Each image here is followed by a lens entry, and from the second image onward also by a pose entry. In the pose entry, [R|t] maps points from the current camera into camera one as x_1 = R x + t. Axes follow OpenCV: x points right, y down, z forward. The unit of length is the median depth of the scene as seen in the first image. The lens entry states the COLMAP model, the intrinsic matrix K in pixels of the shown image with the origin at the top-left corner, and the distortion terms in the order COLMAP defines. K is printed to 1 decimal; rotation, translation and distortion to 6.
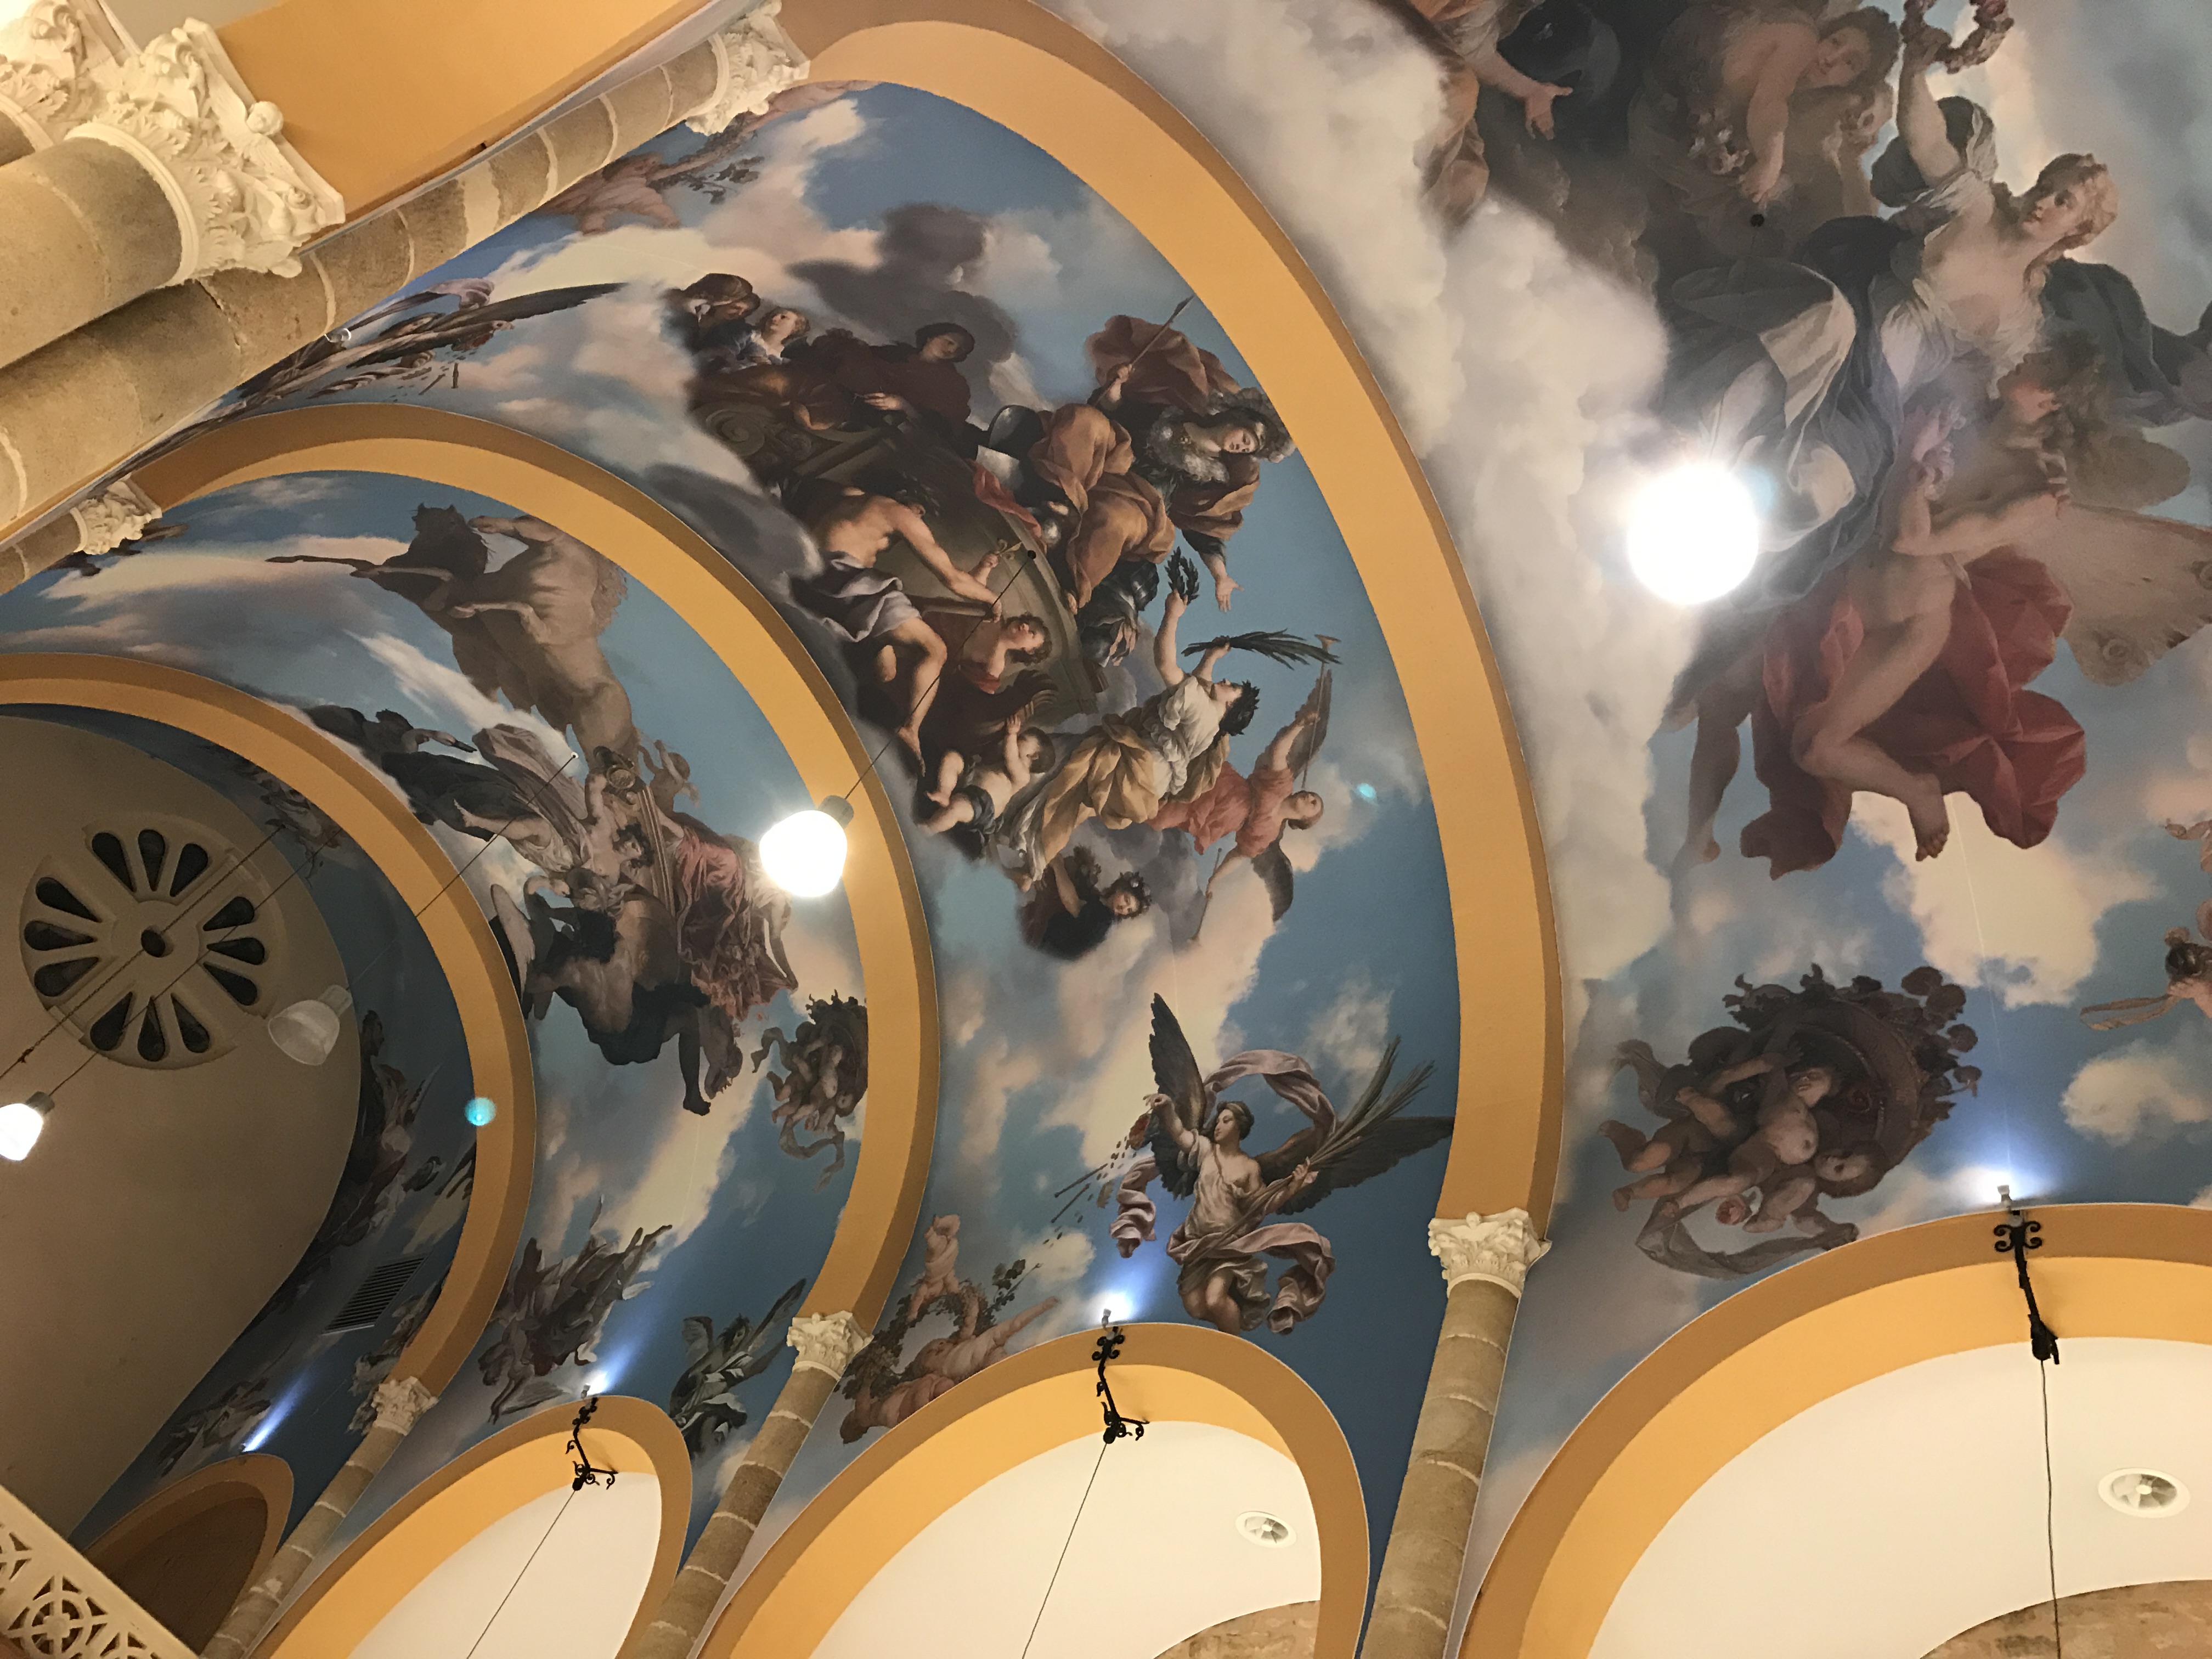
lens RADIAL K [[1803.0, 0, 1106.0], [0, 1803.0, 829.5], [0, 0, 1]] dist [0.077427, -0.203126]
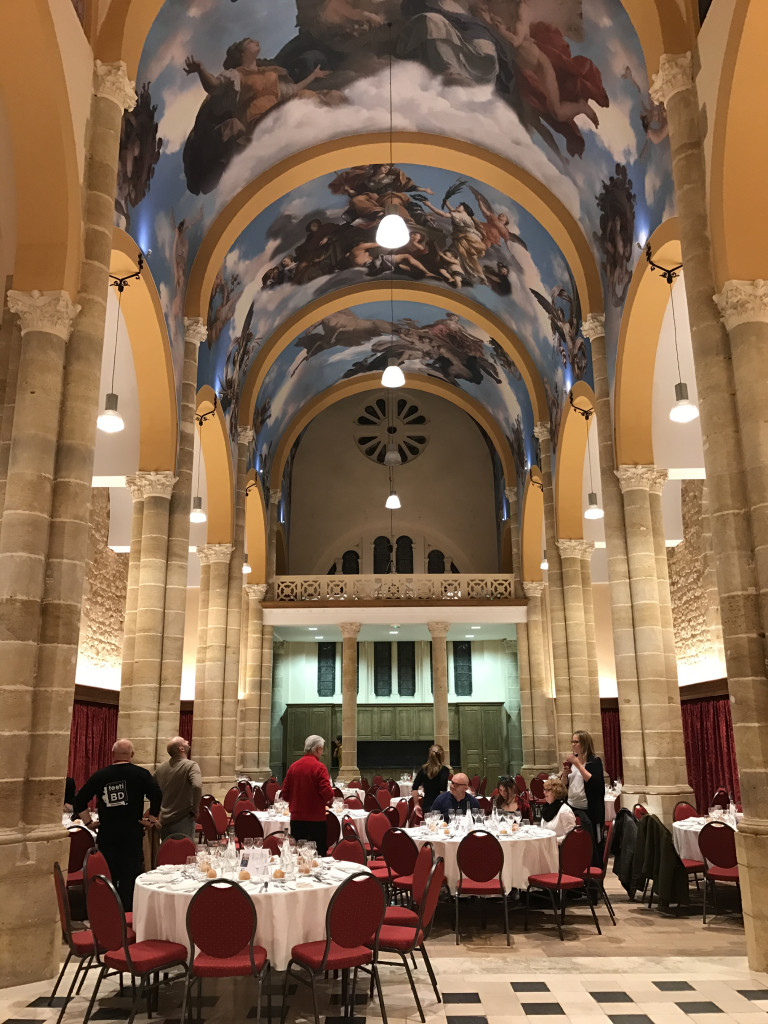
lens RADIAL K [[834.7, 0, 384.0], [0, 834.7, 512.0], [0, 0, 1]] dist [0.077427, -0.203126]
pose [[0.506597, -0.530635, -0.679548, 0.642019], [0.775729, 0.624525, 0.090630, 0.010713], [0.376303, -0.573058, 0.728012, -0.298292]]
